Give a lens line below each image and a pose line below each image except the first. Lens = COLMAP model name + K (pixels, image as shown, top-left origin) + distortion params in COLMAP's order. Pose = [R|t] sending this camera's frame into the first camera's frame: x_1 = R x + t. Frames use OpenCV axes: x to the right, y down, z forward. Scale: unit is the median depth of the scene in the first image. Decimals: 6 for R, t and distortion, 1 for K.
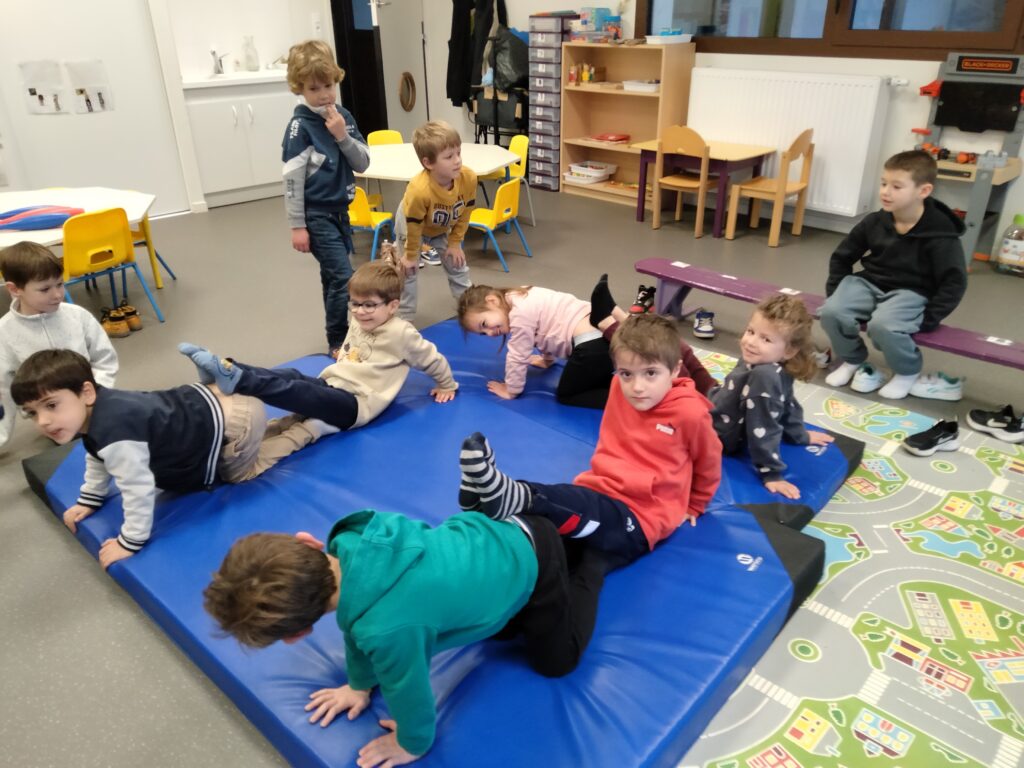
lens RADIAL K [[770.3, 0, 504.6], [0, 770.3, 388.9], [0, 0, 1]] dist [0.053466, -0.052269]
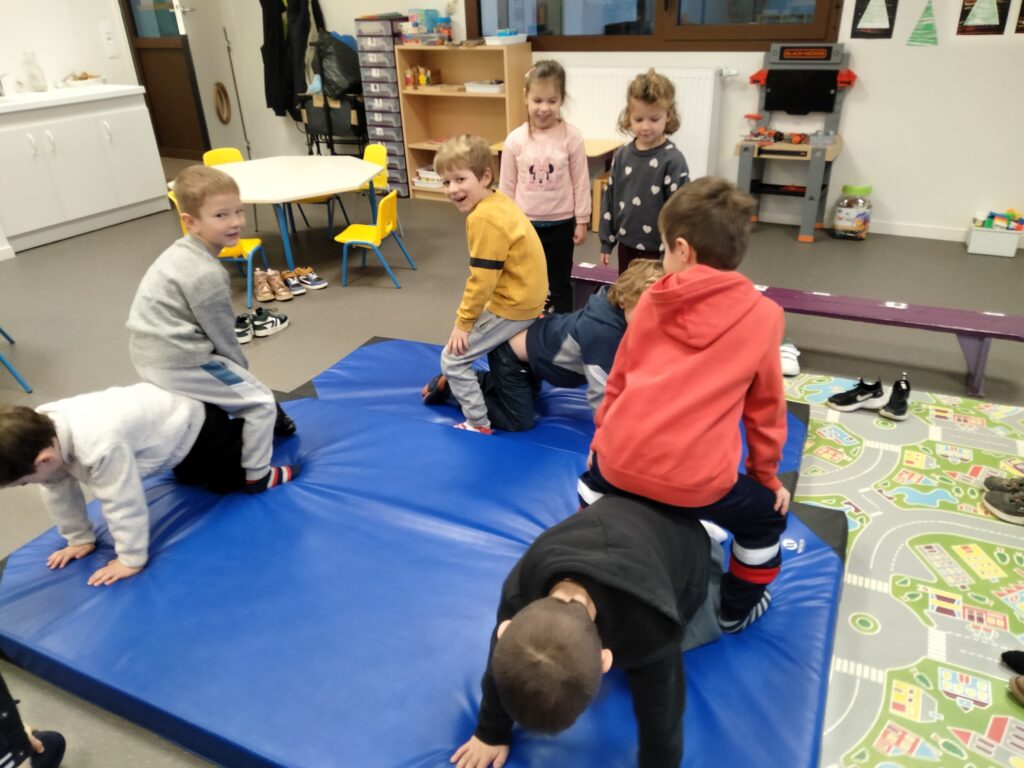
lens RADIAL K [[770.3, 0, 509.4], [0, 770.3, 383.3], [0, 0, 1]] dist [0.053466, -0.052269]
pose [[0.957013, -0.147983, 0.249452, -0.104886], [0.148082, 0.988802, 0.018481, -0.027859], [-0.249393, 0.019252, 0.968211, 0.033658]]
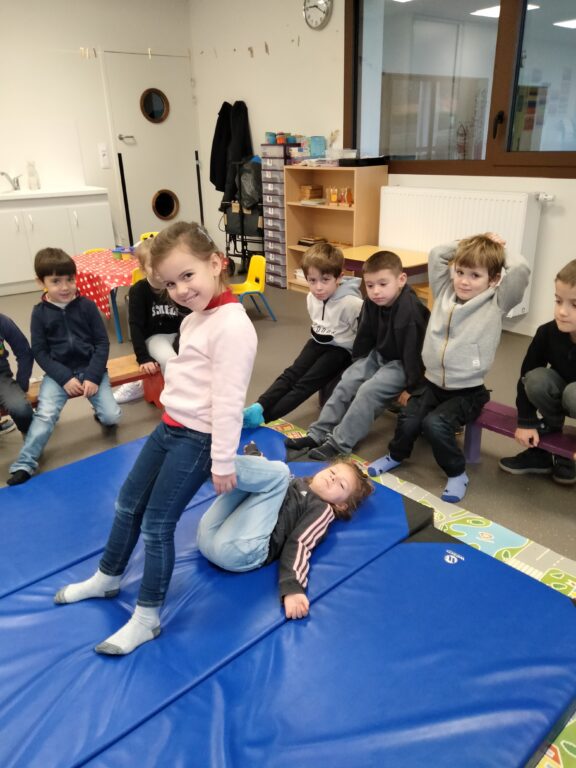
lens RADIAL K [[577.7, 0, 298.1], [0, 577.7, 408.1], [0, 0, 1]] dist [0.053466, -0.052269]
pose [[0.997862, 0.027288, -0.059390, 0.176749], [-0.029666, 0.998778, -0.039539, -0.043496], [0.058238, 0.041216, 0.997452, 0.138243]]
